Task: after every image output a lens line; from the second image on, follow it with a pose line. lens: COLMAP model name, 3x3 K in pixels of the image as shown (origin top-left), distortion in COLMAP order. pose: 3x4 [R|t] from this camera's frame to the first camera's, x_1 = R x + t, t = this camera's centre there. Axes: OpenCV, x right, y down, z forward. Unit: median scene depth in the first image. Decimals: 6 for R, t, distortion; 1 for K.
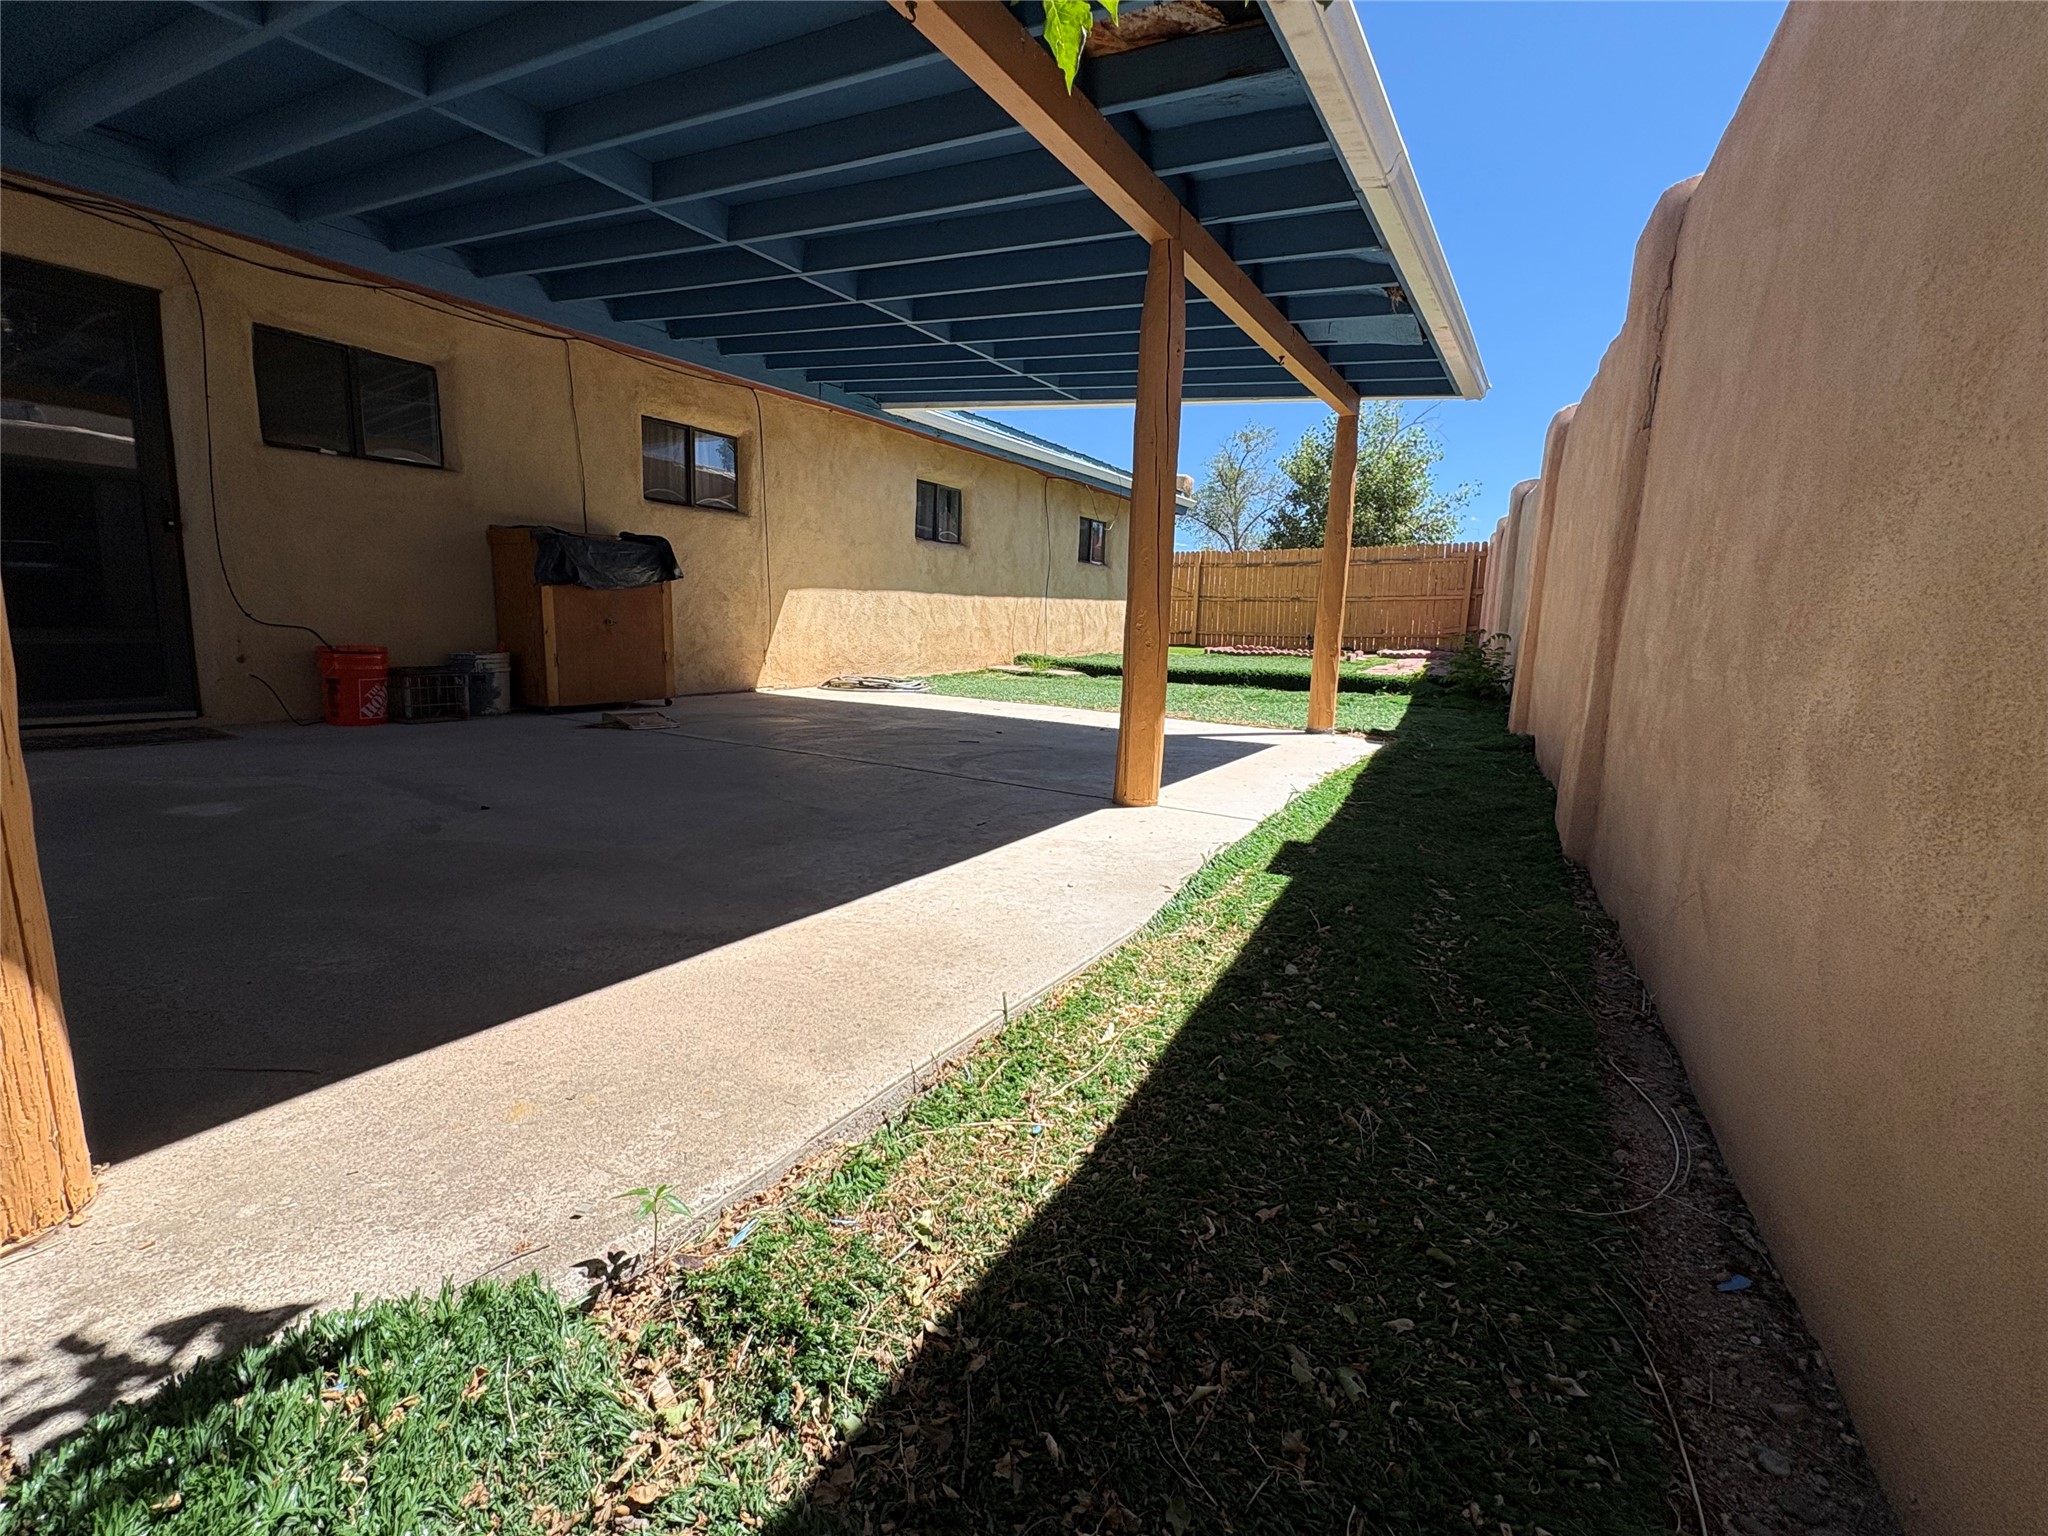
lens RADIAL K [[918.8, 0, 1024.0], [0, 918.8, 768.0], [0, 0, 1]] dist [0.000128, -0.000037]
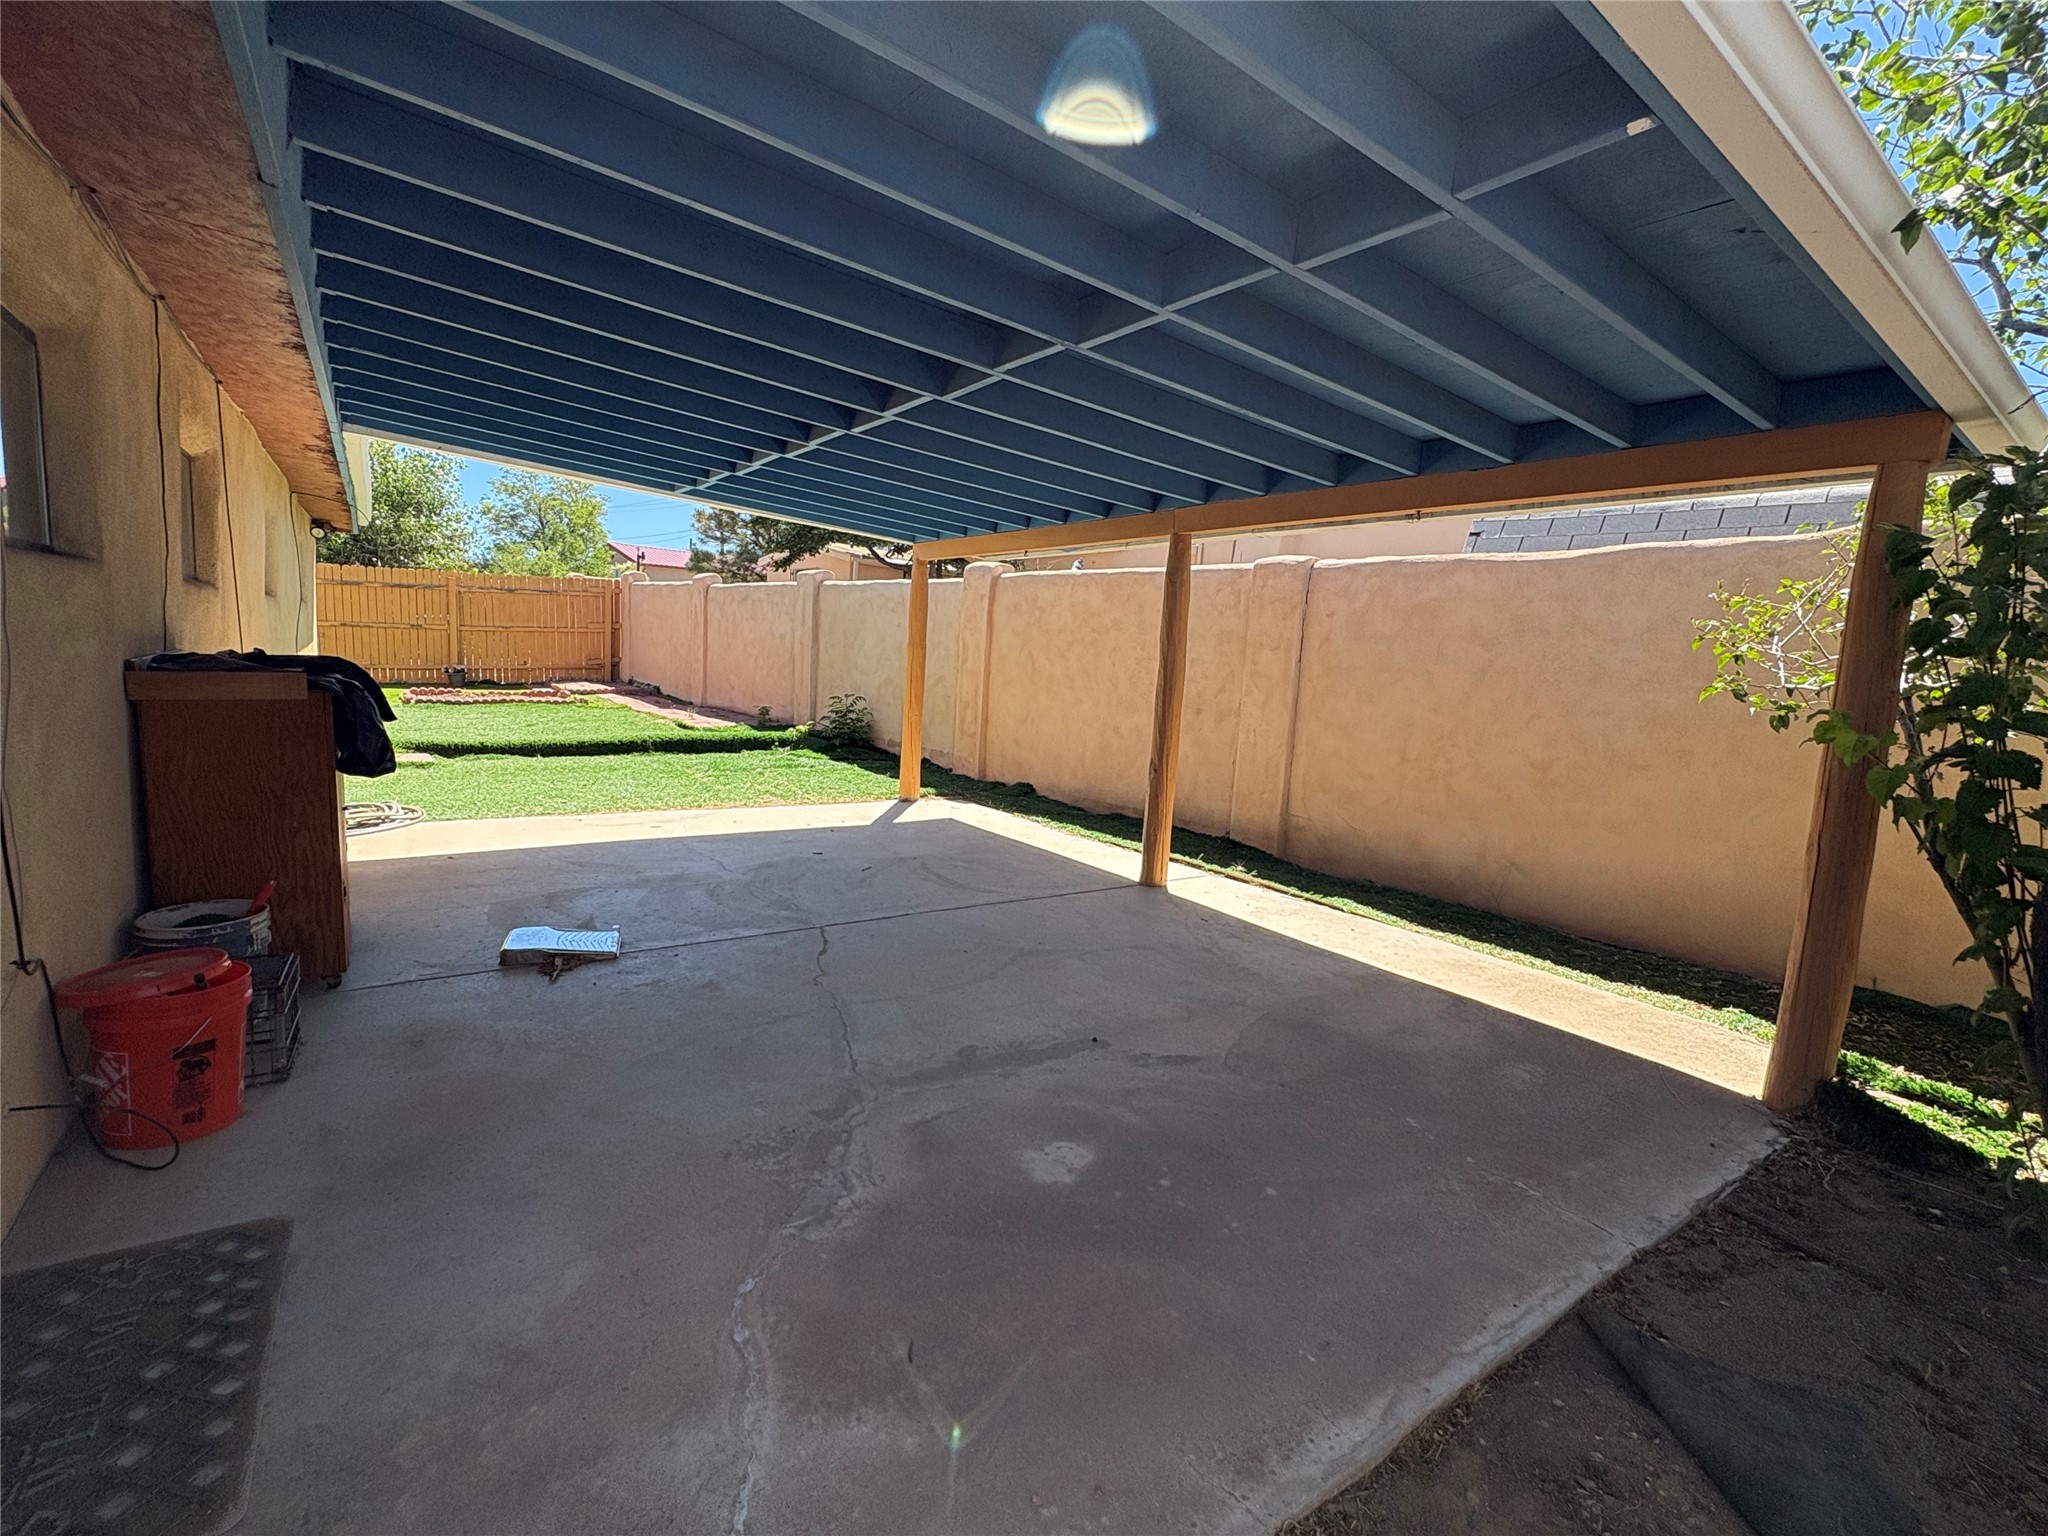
lens RADIAL K [[918.8, 0, 1024.0], [0, 918.8, 768.0], [0, 0, 1]] dist [0.000128, -0.000037]
pose [[0.411479, -0.129569, 0.902162, -1.572295], [0.111439, 0.989569, 0.091294, -0.375070], [-0.904581, 0.062971, 0.421626, 0.649742]]
